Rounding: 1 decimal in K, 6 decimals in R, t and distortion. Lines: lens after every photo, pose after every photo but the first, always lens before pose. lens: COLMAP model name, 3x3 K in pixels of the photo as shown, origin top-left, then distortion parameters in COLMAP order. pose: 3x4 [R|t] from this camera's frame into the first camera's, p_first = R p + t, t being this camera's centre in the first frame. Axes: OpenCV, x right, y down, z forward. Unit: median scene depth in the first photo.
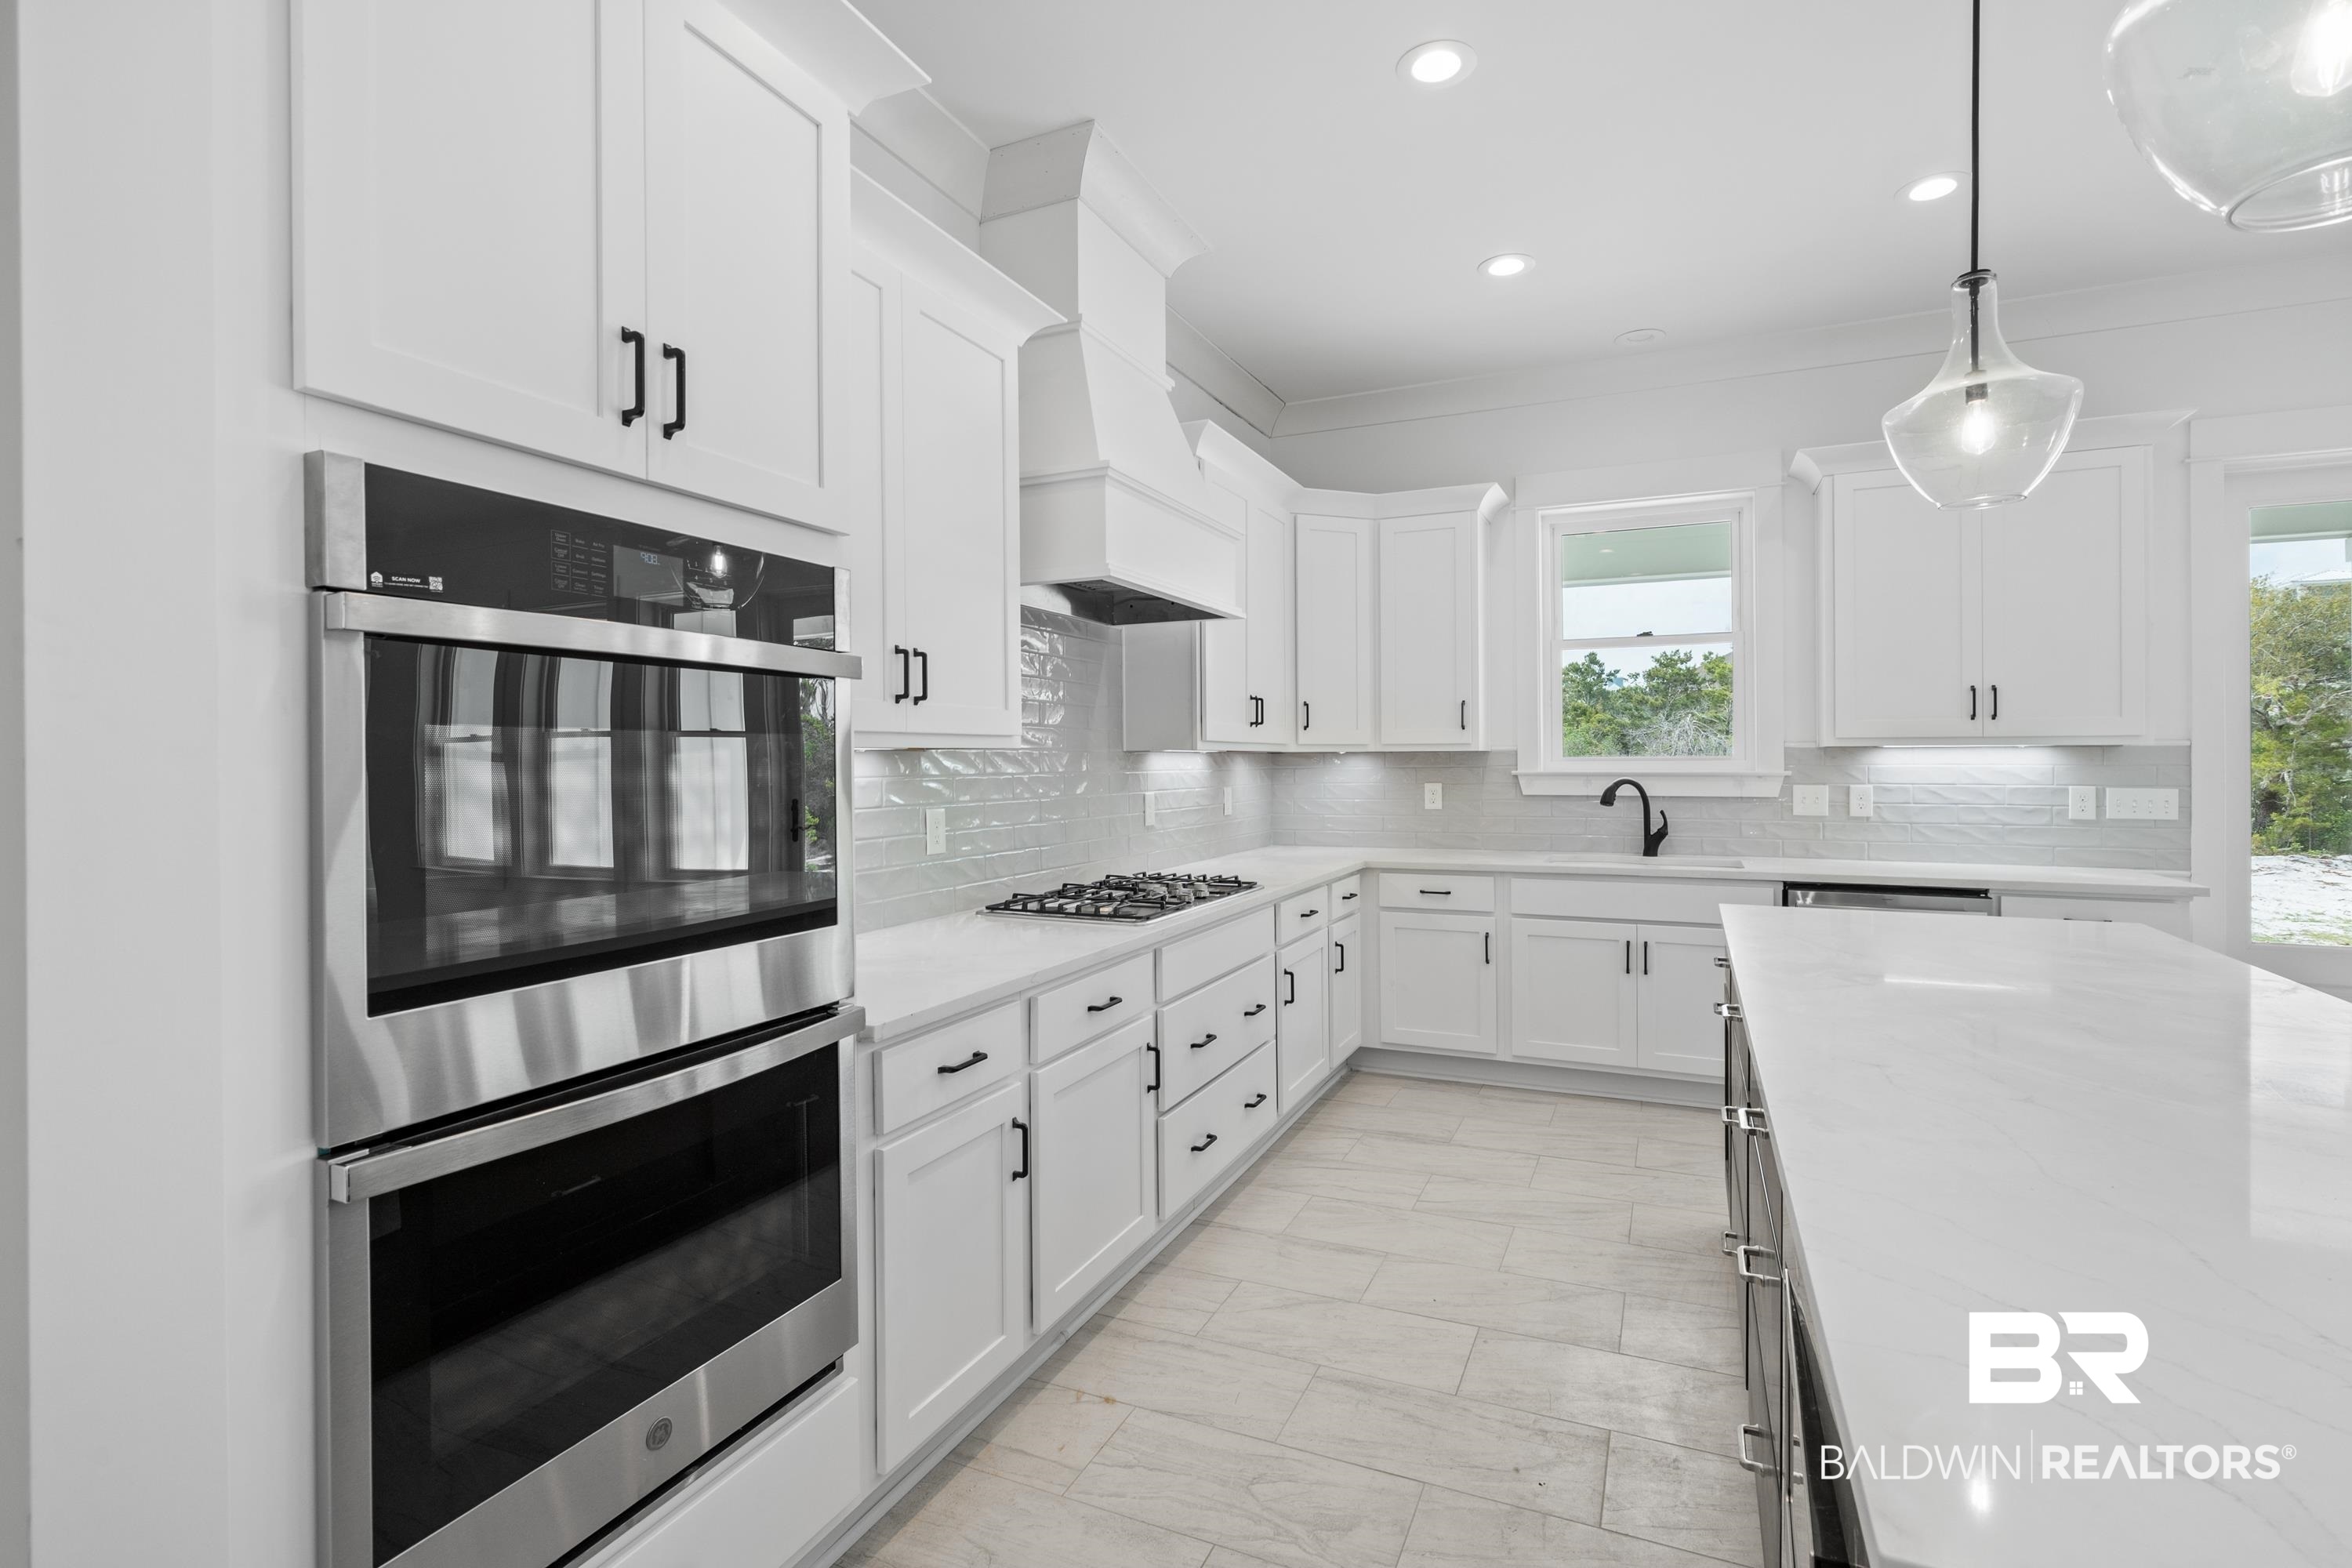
lens RADIAL K [[1087.4, 0, 1175.5], [0, 1087.4, 762.7], [0, 0, 1]] dist [0.003693, -0.000160]
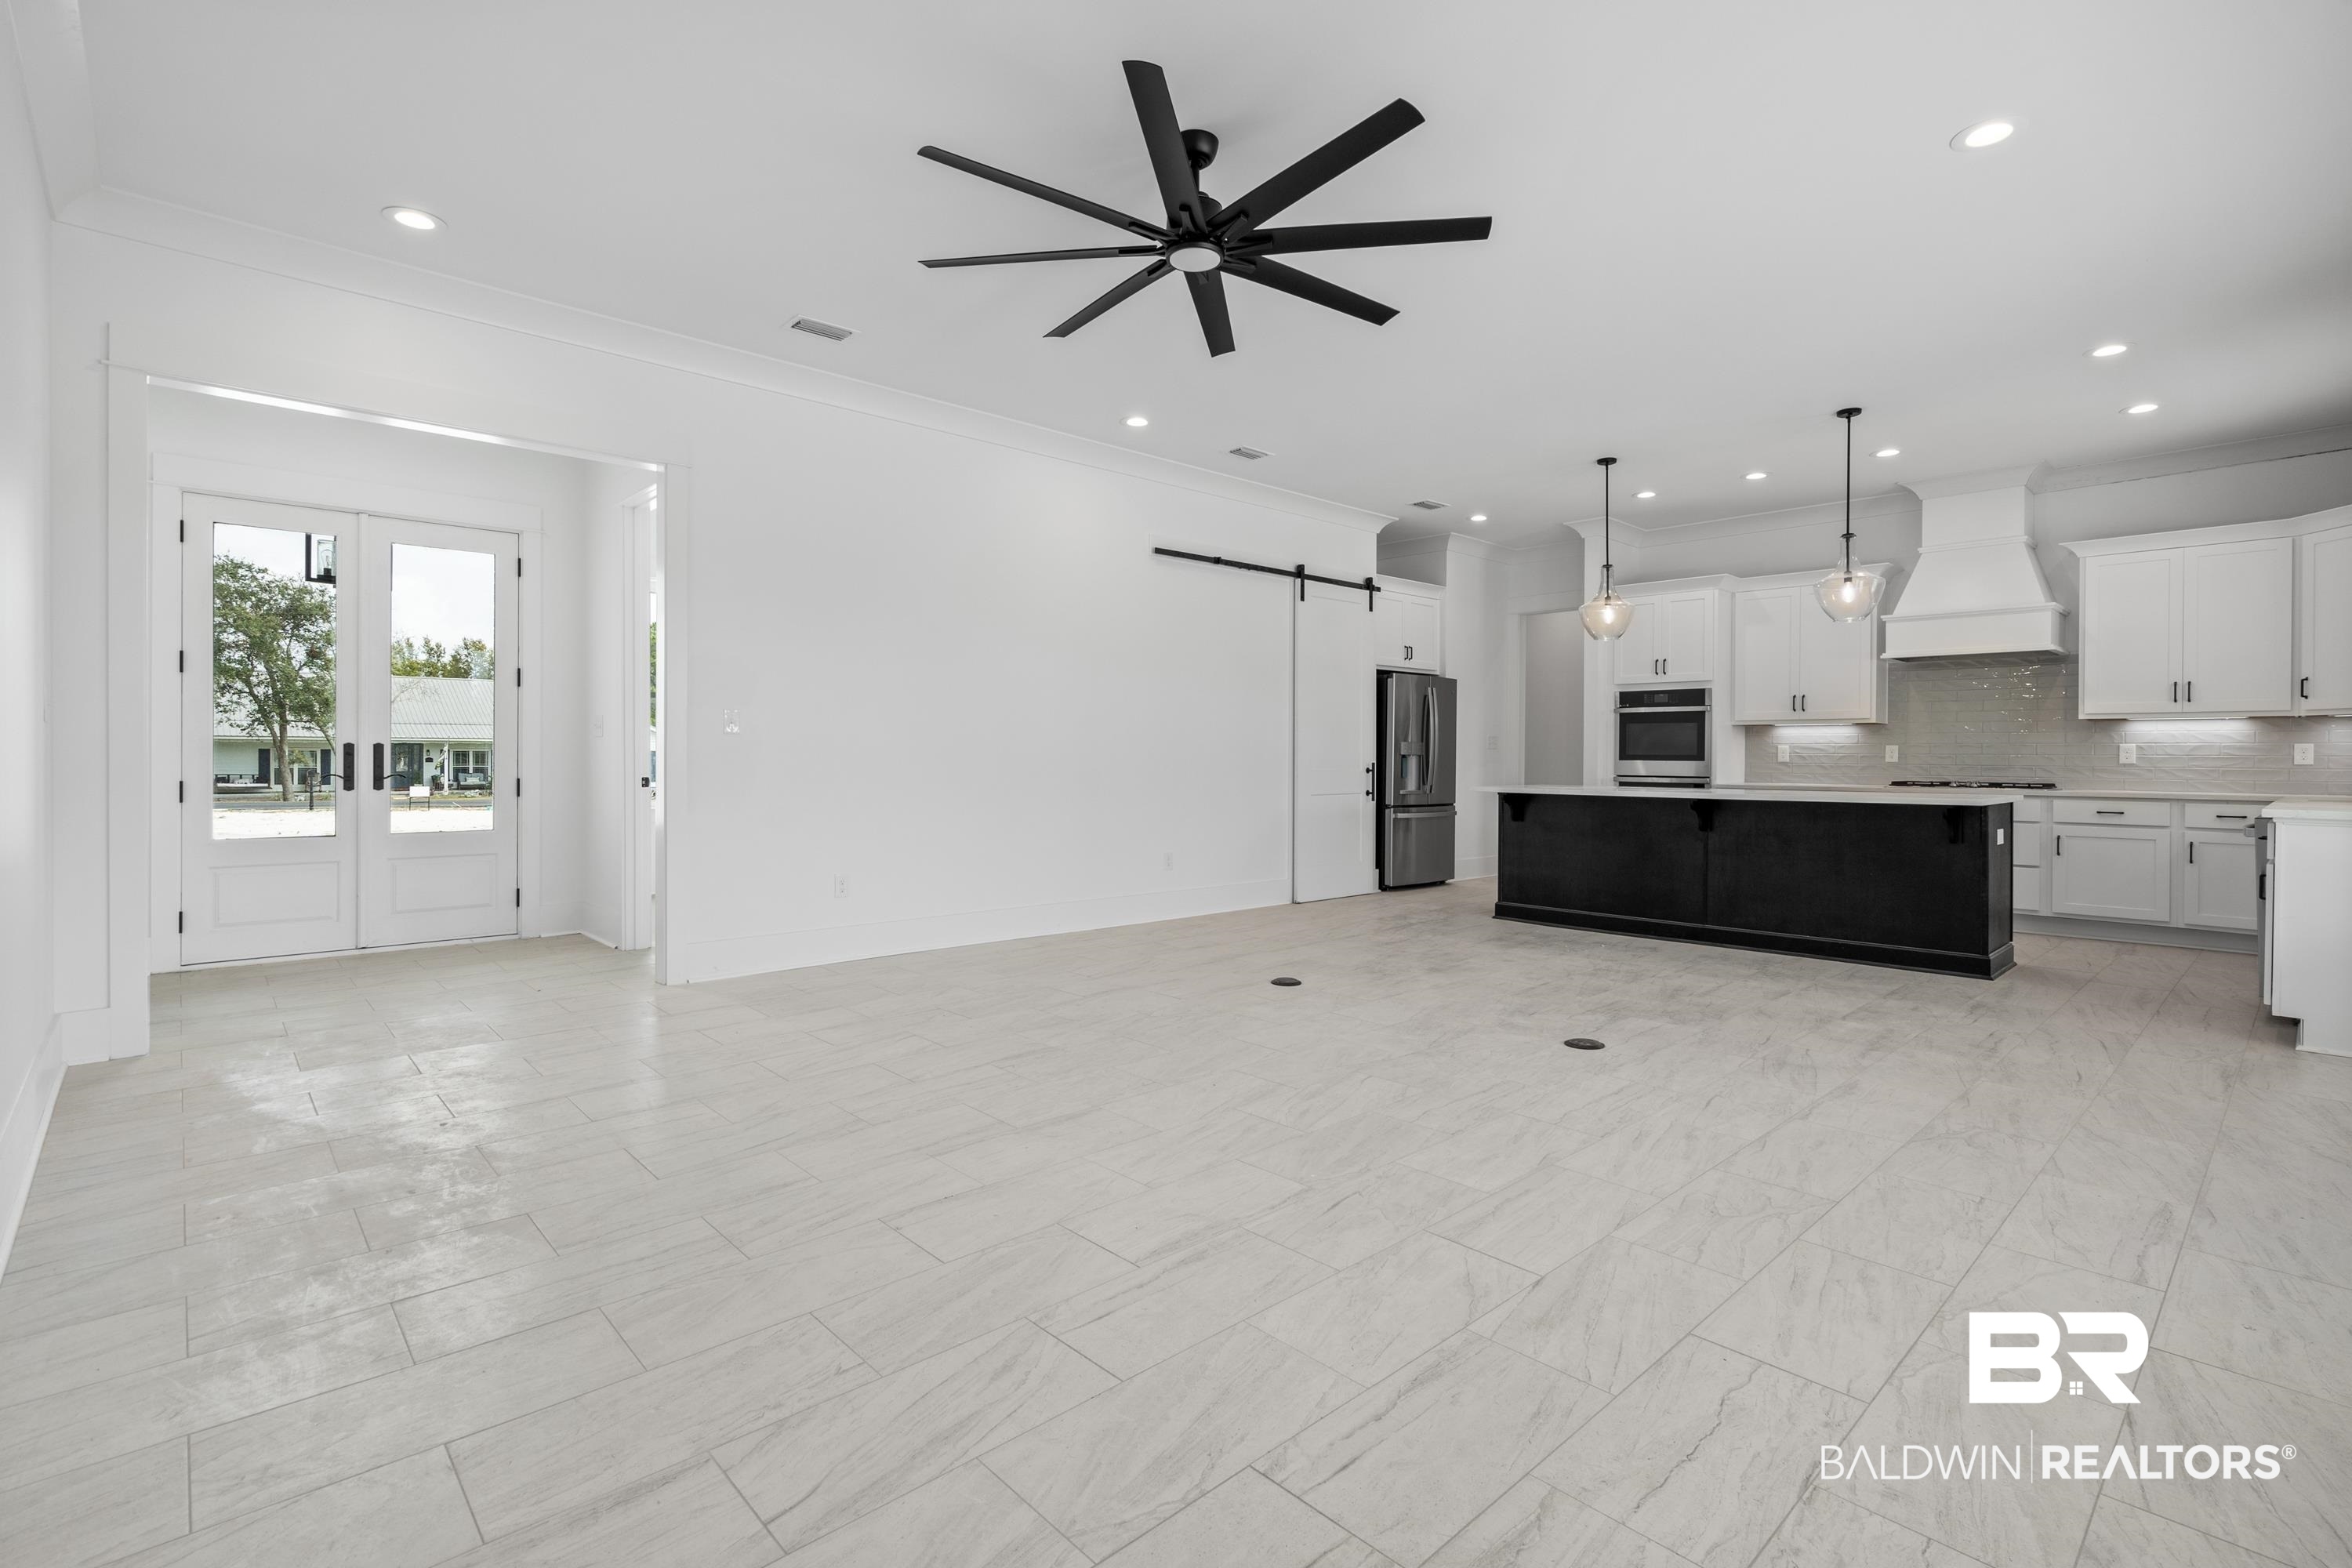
lens RADIAL K [[1087.4, 0, 1184.2], [0, 1087.4, 765.5], [0, 0, 1]] dist [0.003693, -0.000160]
pose [[-0.373962, 0.010141, -0.927388, 2.080532], [-0.007175, 0.999879, 0.013827, 0.047519], [0.927416, 0.011825, -0.373844, 0.271780]]
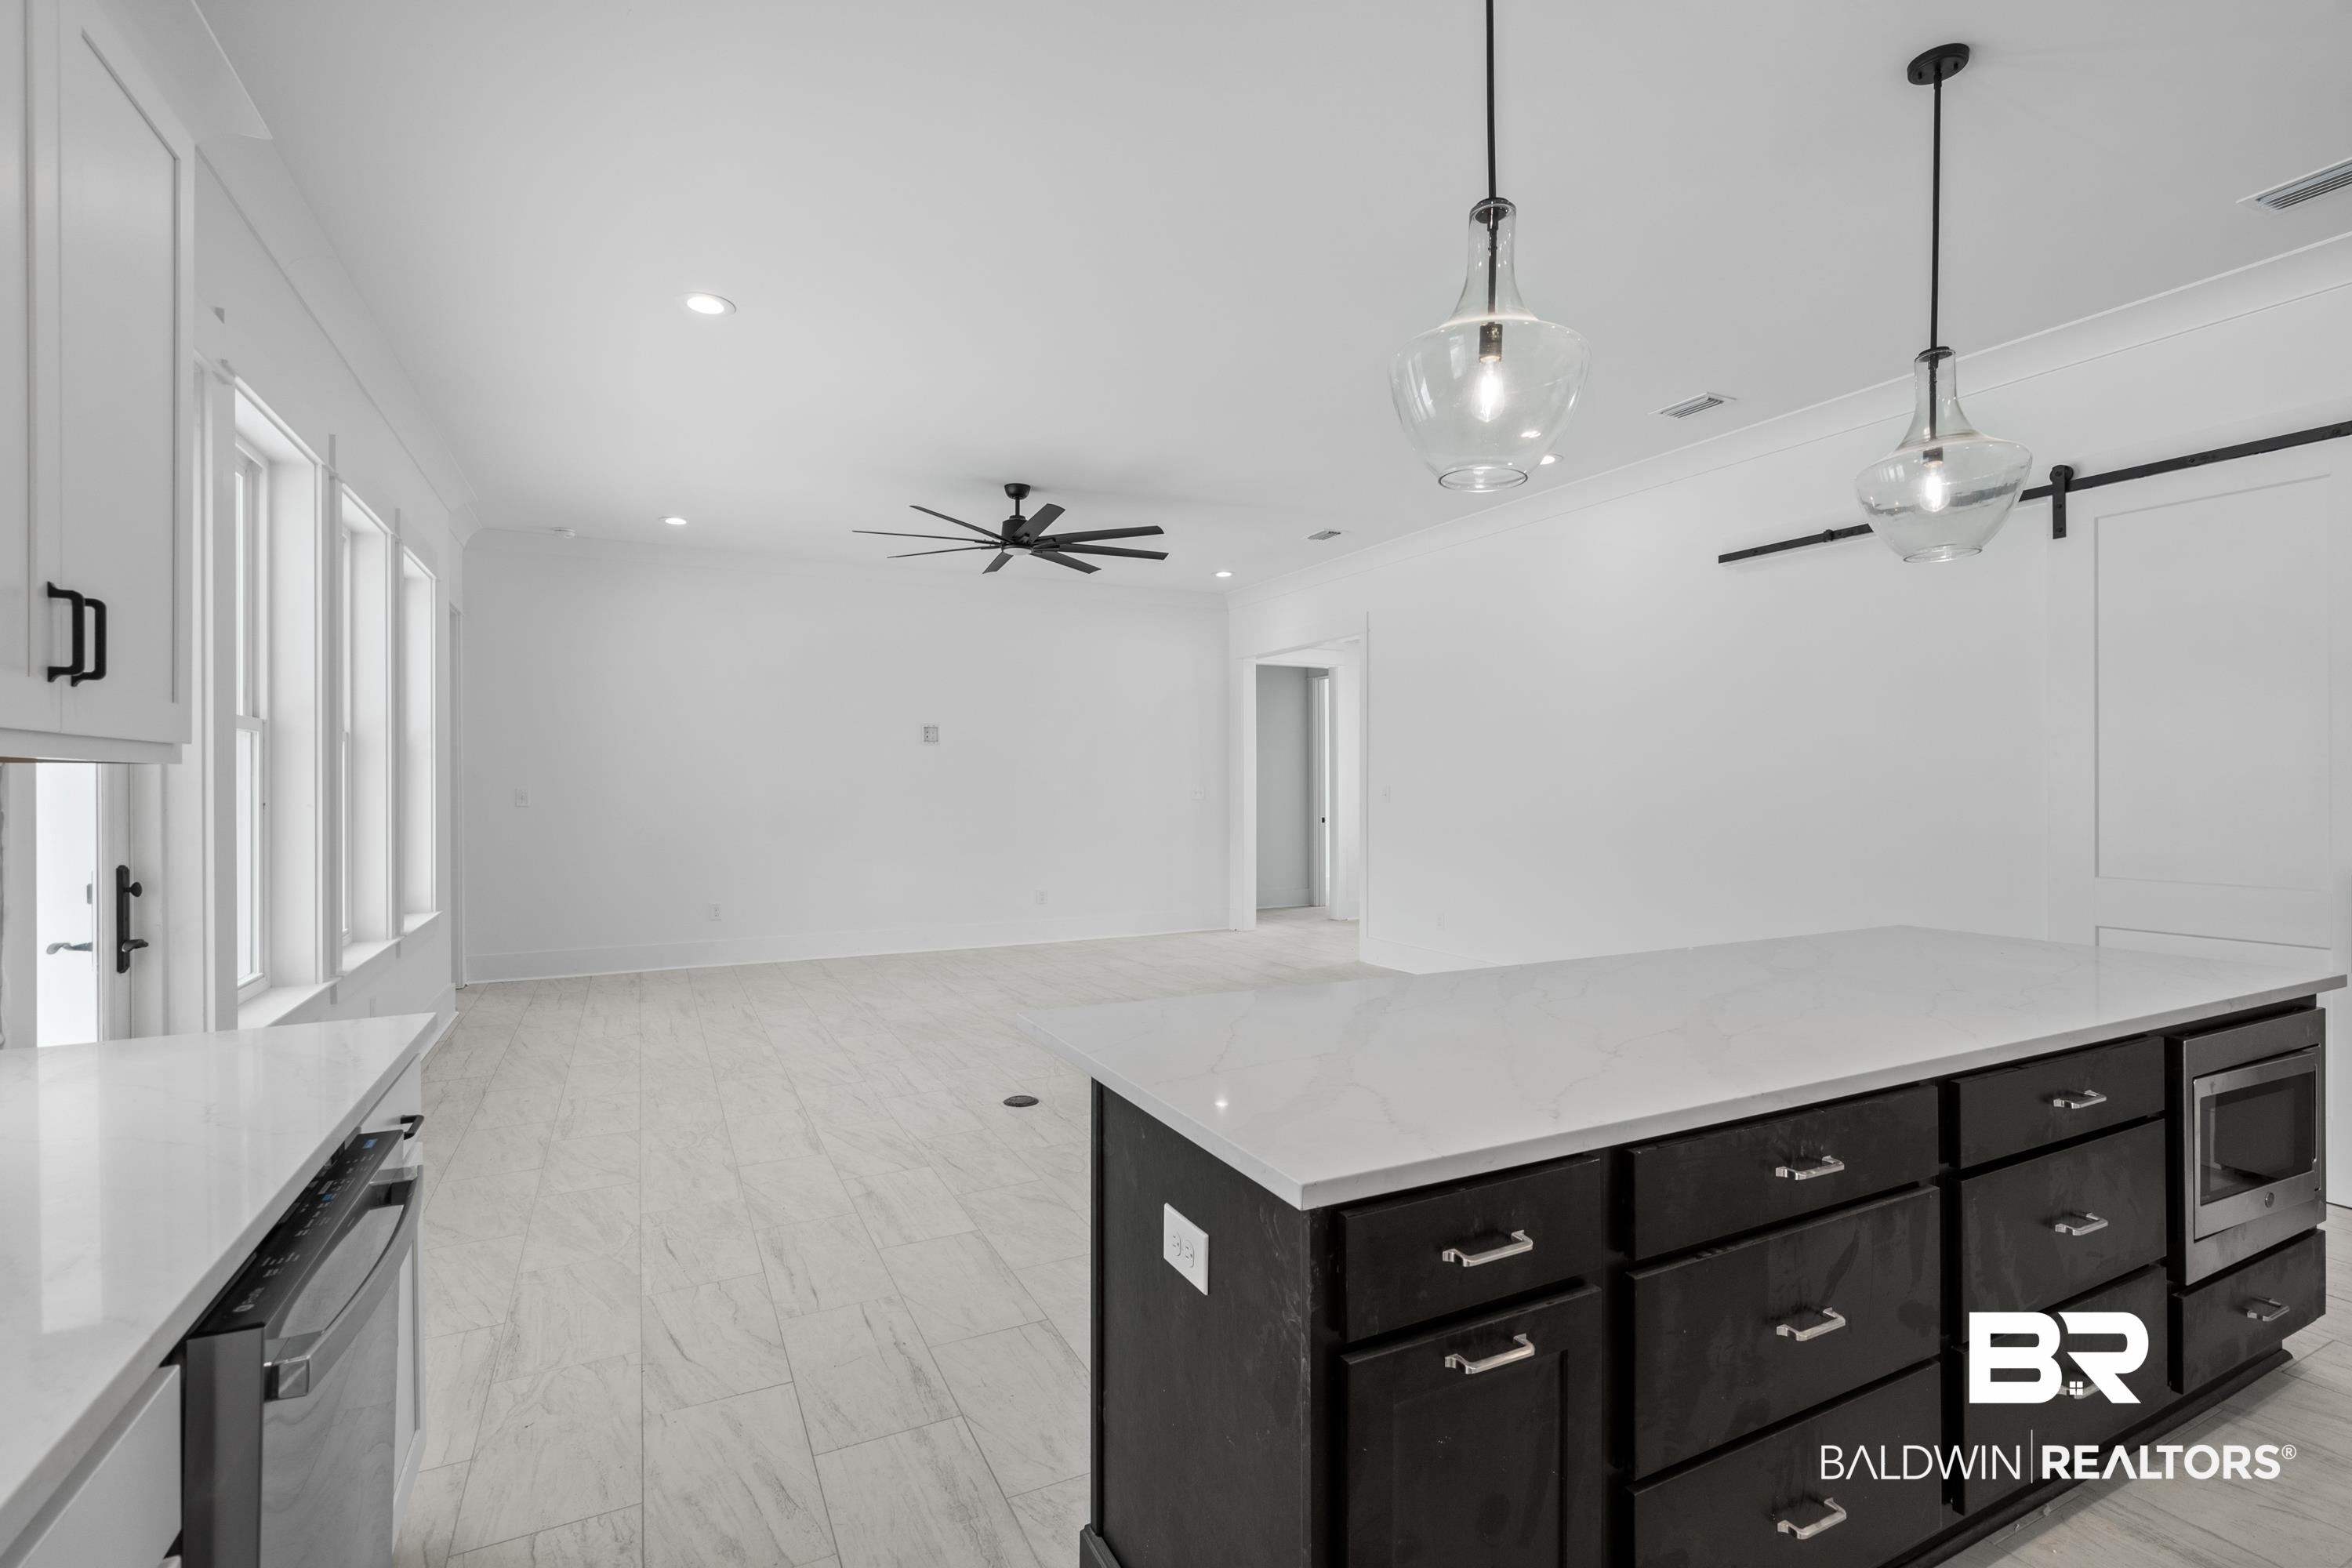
lens RADIAL K [[1087.4, 0, 1181.5], [0, 1087.4, 775.9], [0, 0, 1]] dist [0.003693, -0.000160]
pose [[-0.781357, 0.004777, 0.624067, 0.213485], [0.006266, 0.999980, 0.000190, -0.012255], [-0.624053, 0.004059, -0.781371, 0.993521]]
